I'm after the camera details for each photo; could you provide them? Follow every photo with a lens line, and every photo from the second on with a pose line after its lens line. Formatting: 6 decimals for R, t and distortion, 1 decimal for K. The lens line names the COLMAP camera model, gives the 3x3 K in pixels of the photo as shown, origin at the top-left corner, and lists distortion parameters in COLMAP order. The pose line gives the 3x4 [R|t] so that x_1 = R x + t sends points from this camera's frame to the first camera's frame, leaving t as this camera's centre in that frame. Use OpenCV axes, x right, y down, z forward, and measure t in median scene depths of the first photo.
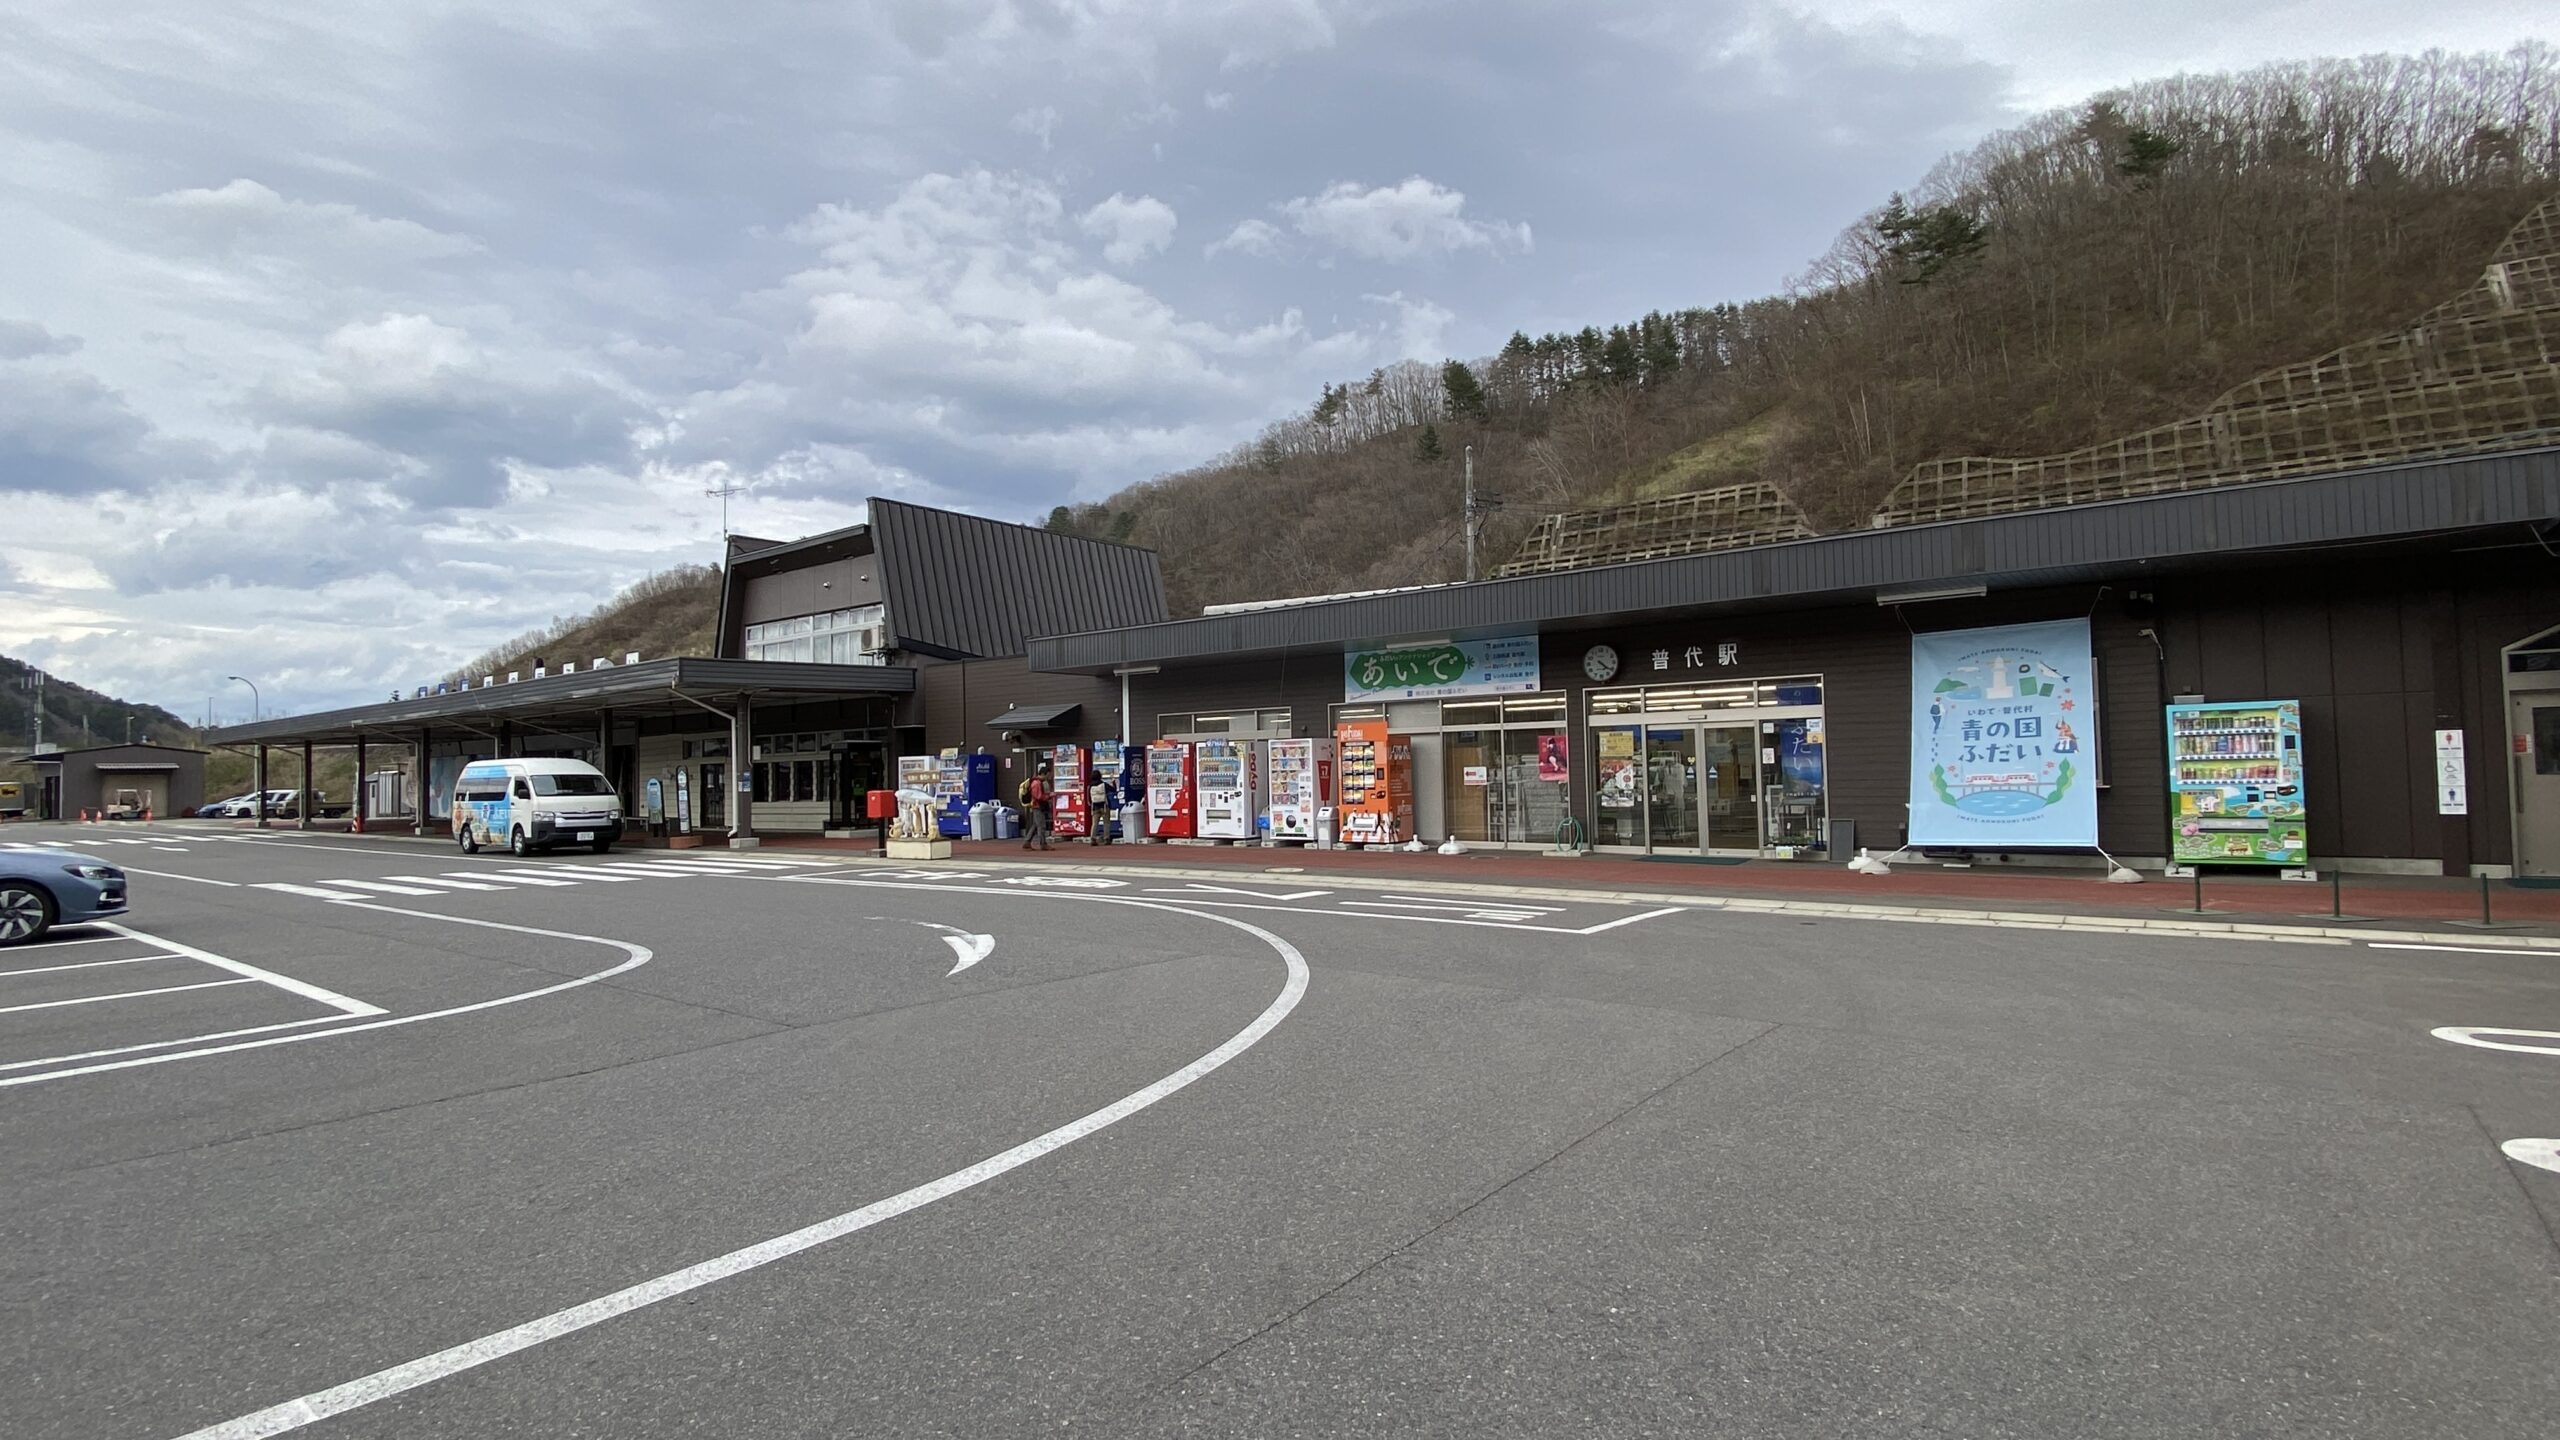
lens RADIAL K [[1204.8, 0, 1280.0], [0, 1204.8, 720.0], [0, 0, 1]] dist [-0.018398, -0.000681]
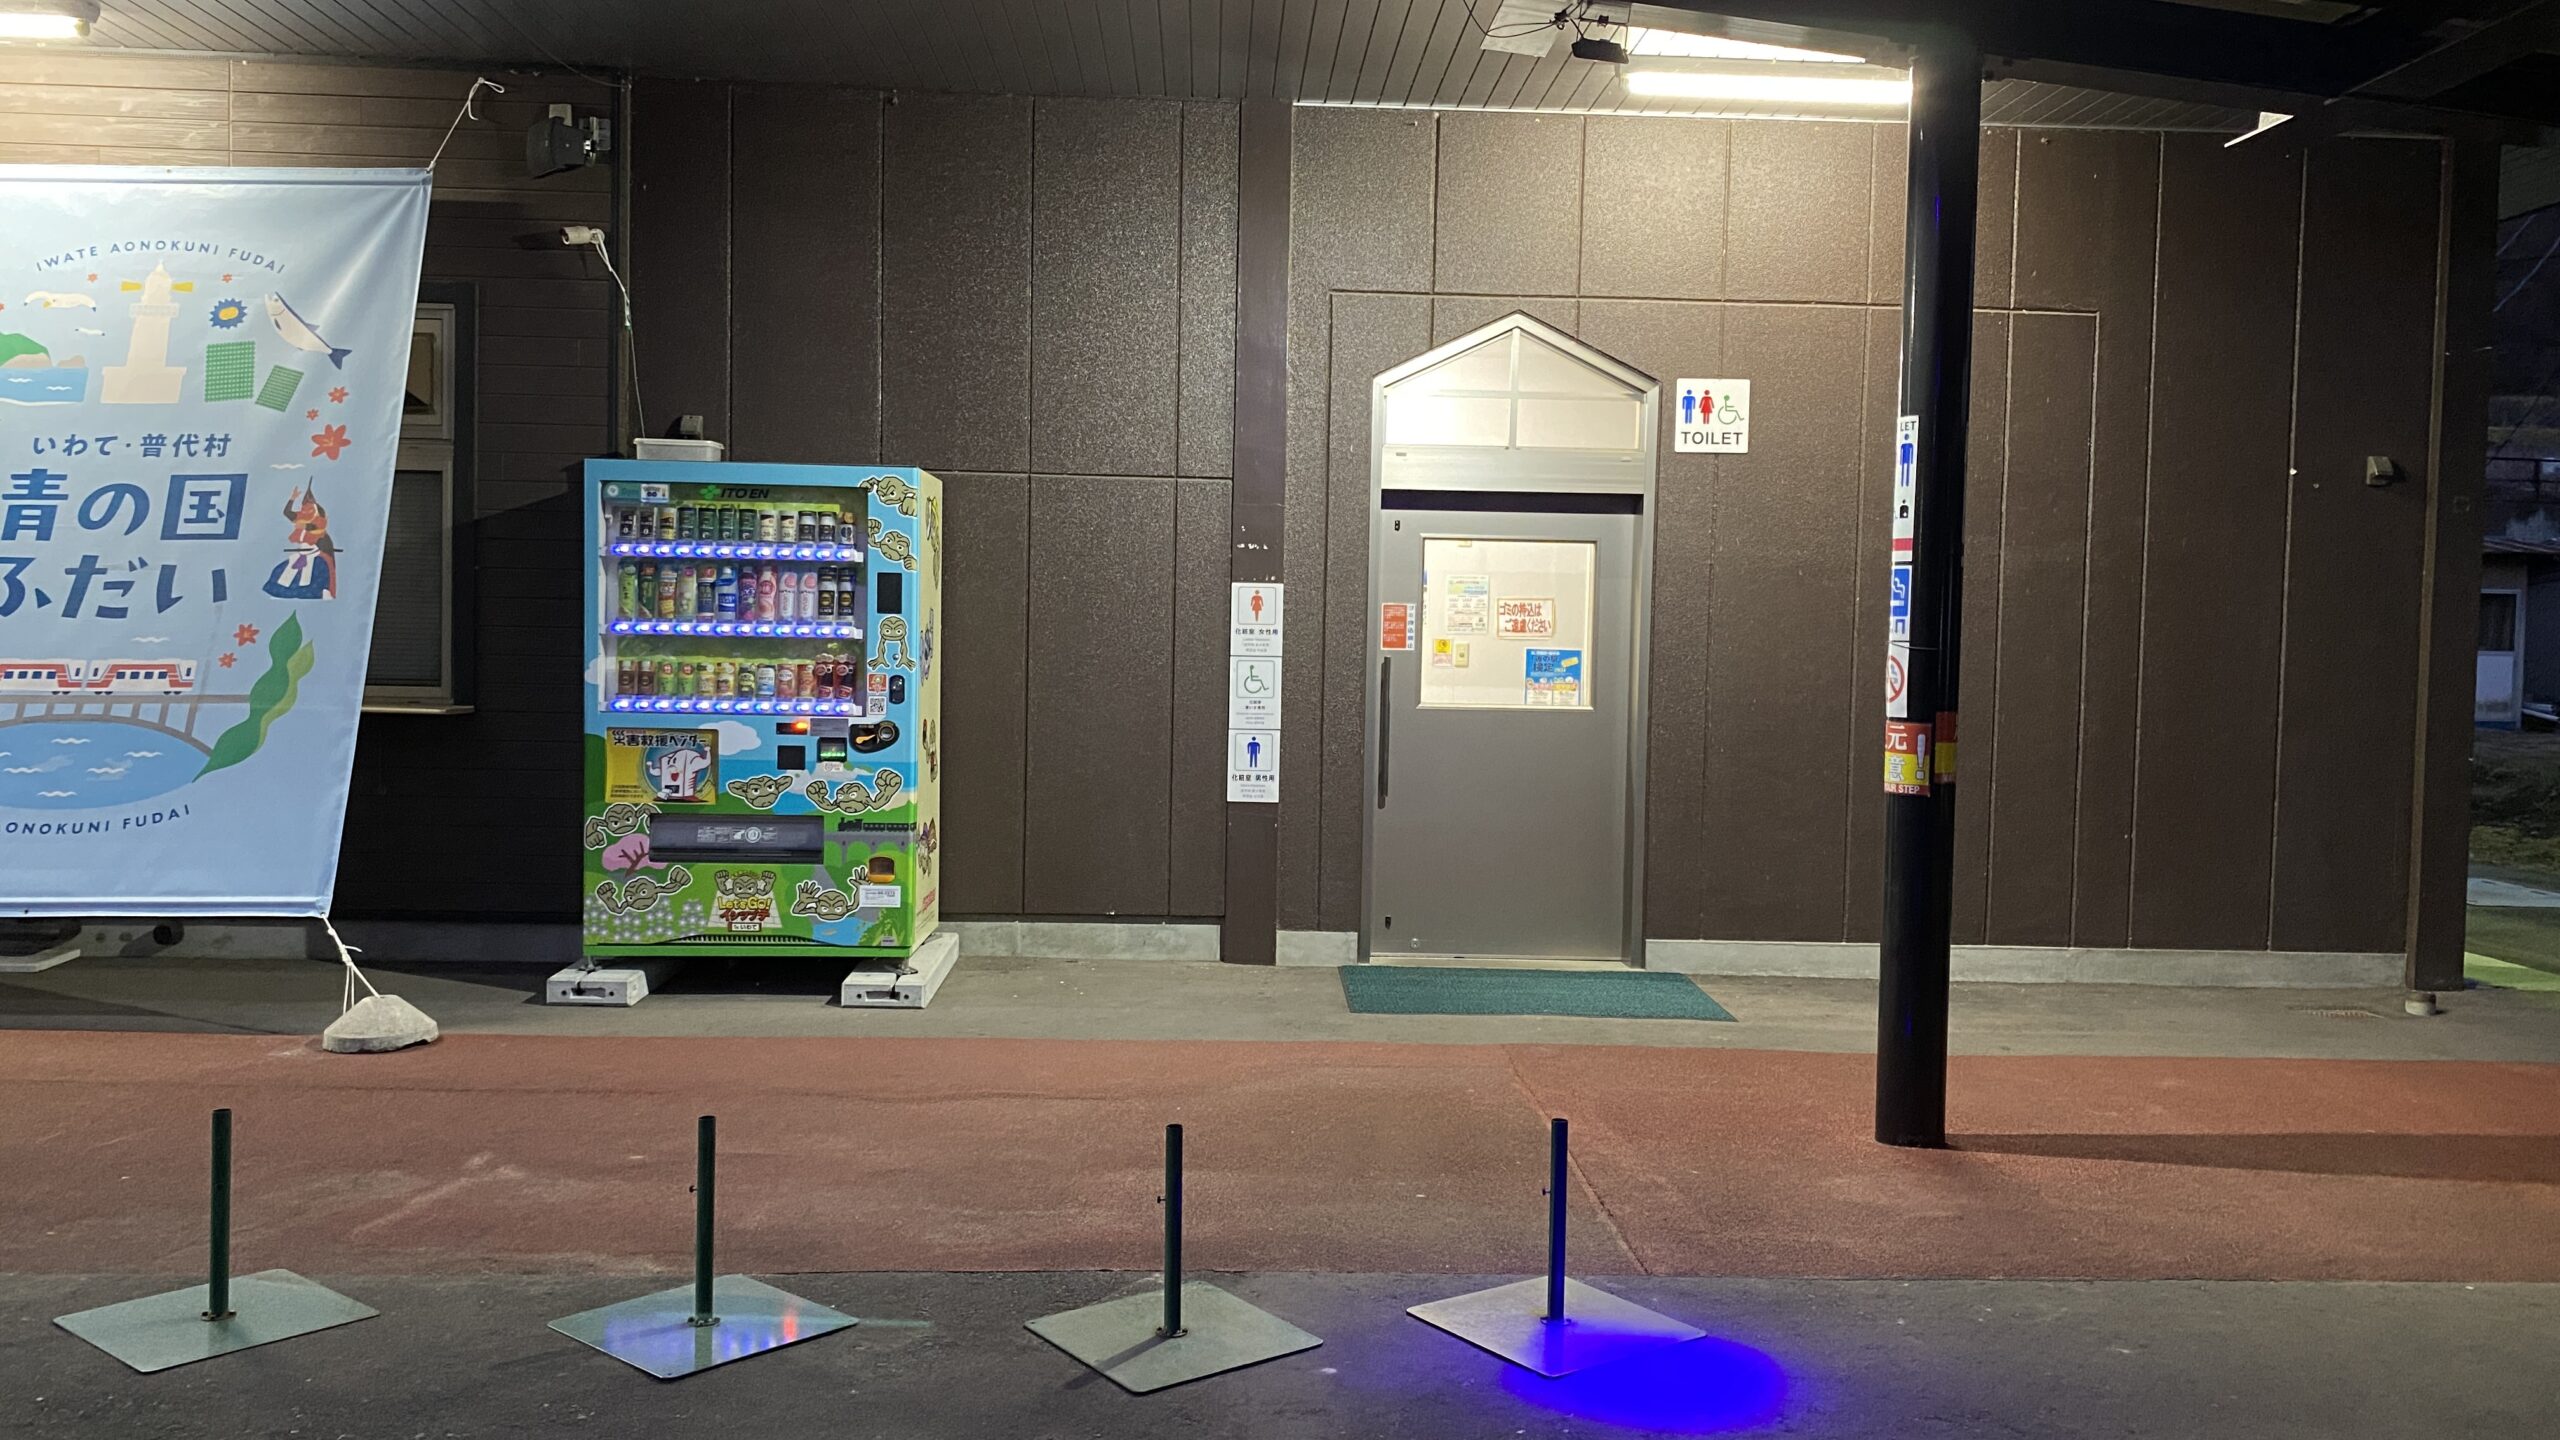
lens RADIAL K [[1952.6, 0, 1280.0], [0, 1952.6, 720.0], [0, 0, 1]] dist [0.025785, -0.004941]
pose [[0.738717, 0.009948, 0.673942, 0.537589], [-0.062894, 0.996546, 0.054228, 0.017148], [-0.671075, -0.082446, 0.736791, 0.497819]]
